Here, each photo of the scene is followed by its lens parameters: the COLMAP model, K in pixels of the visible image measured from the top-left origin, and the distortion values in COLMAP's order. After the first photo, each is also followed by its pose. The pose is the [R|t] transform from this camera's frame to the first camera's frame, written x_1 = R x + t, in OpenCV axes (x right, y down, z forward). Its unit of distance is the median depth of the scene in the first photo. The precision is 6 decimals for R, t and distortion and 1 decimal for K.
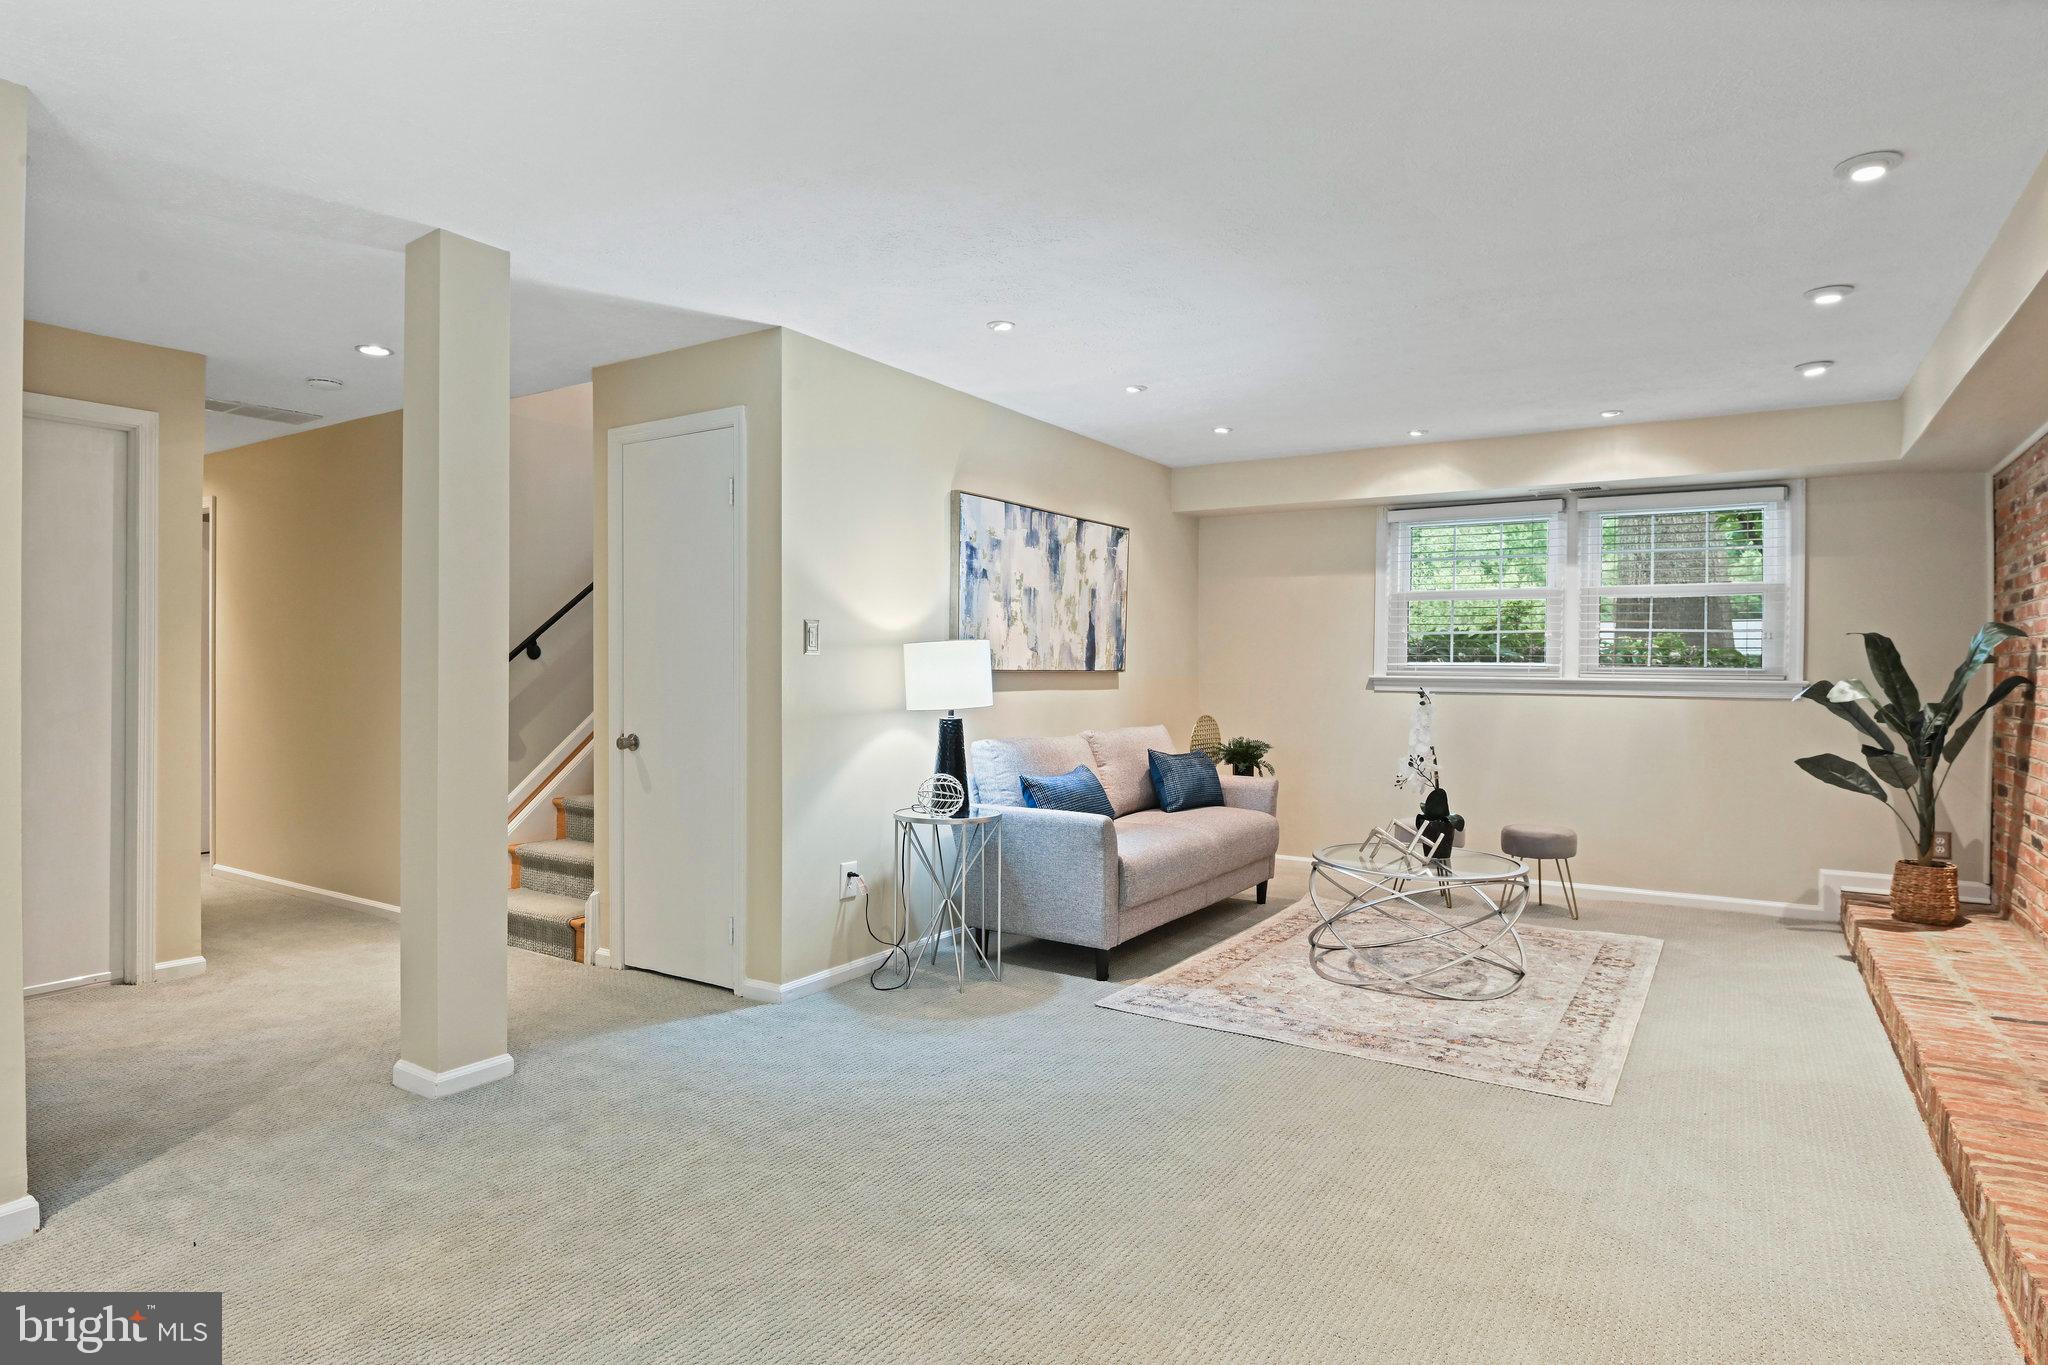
lens RADIAL K [[1102.6, 0, 1032.5], [0, 1102.6, 677.3], [0, 0, 1]] dist [-0.006163, -0.002603]
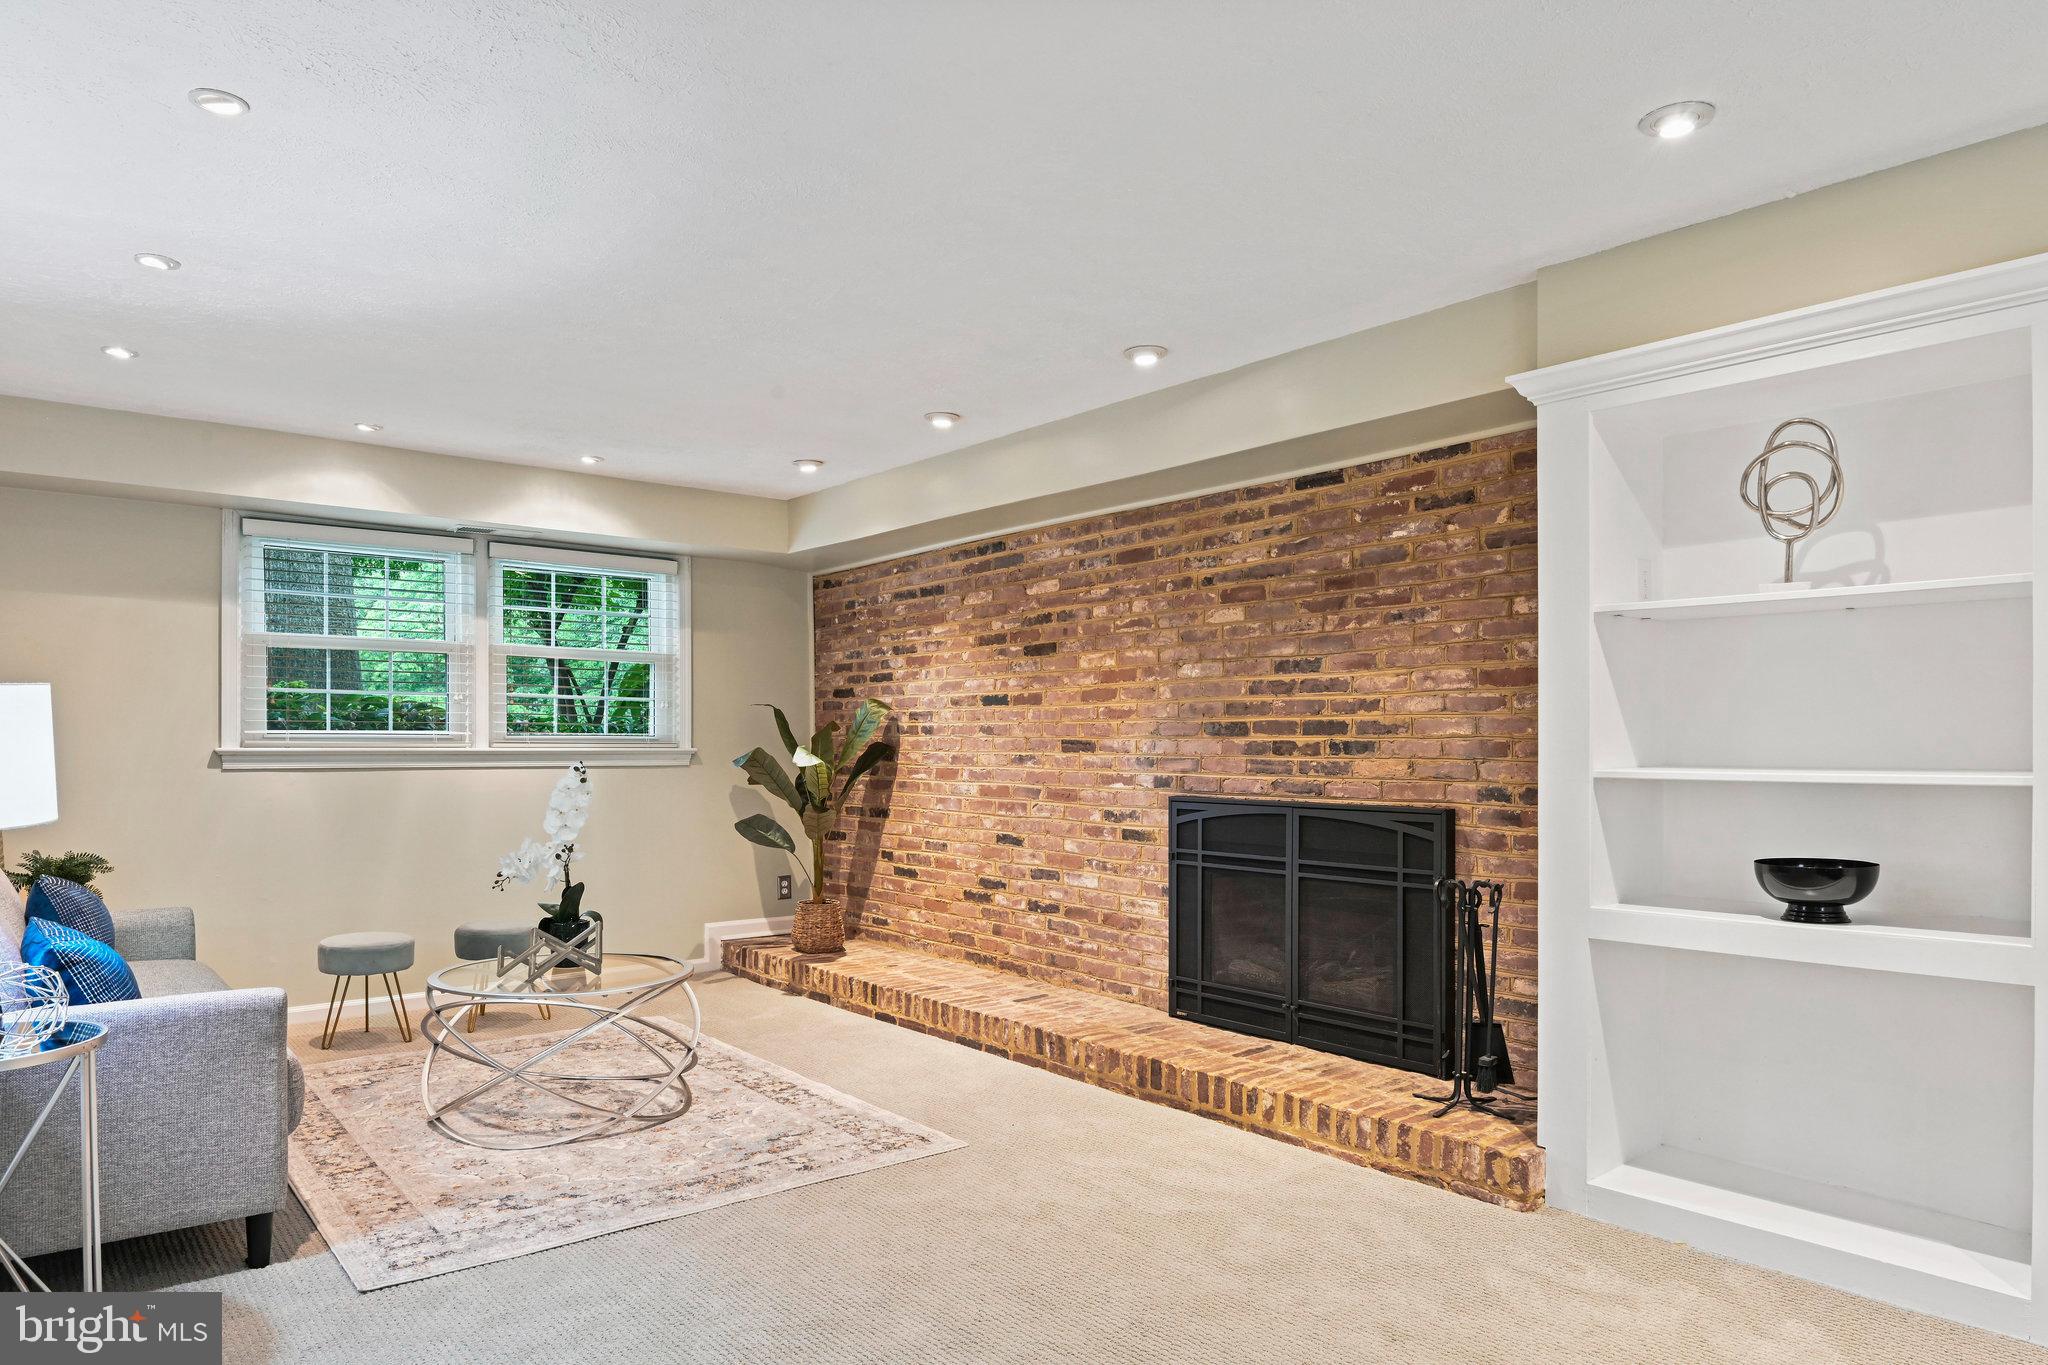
lens RADIAL K [[1283.9, 0, 999.6], [0, 1283.9, 751.2], [0, 0, 1]] dist [-0.000526, -0.000567]
pose [[0.328665, -0.014896, 0.944329, -0.449323], [0.010190, 0.999873, 0.012226, -0.007072], [-0.944391, 0.005604, 0.328776, 0.390517]]
